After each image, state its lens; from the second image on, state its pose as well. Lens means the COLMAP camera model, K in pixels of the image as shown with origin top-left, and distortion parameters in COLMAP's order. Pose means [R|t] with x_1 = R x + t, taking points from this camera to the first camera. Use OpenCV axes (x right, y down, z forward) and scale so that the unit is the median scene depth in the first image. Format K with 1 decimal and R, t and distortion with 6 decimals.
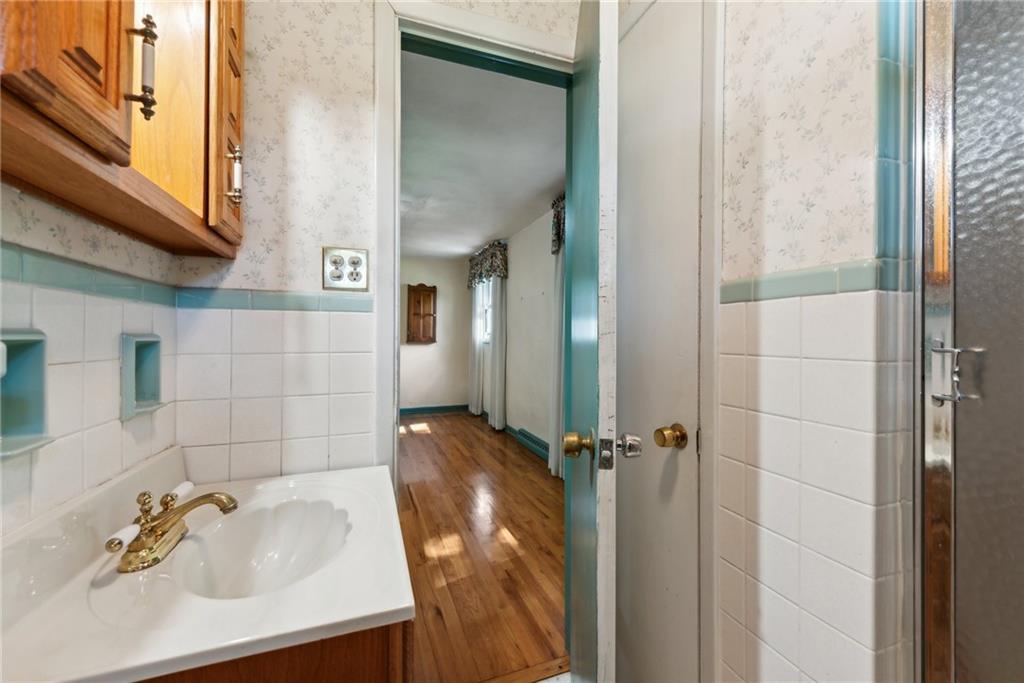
lens RADIAL K [[407.4, 0, 540.4], [0, 407.4, 337.7], [0, 0, 1]] dist [-0.004079, -0.000365]
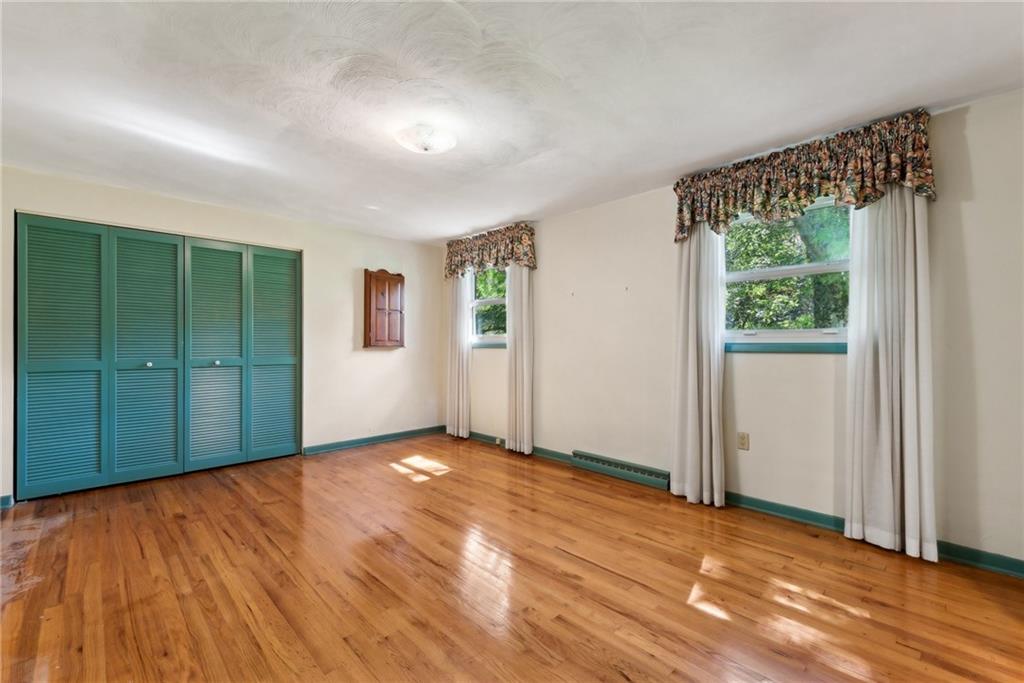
lens RADIAL K [[407.4, 0, 509.6], [0, 407.4, 342.7], [0, 0, 1]] dist [-0.004079, -0.000365]
pose [[0.912209, 0.002262, 0.409719, -0.395980], [-0.001273, 0.999996, -0.002687, 0.004768], [-0.409724, 0.001930, 0.912208, 0.226686]]
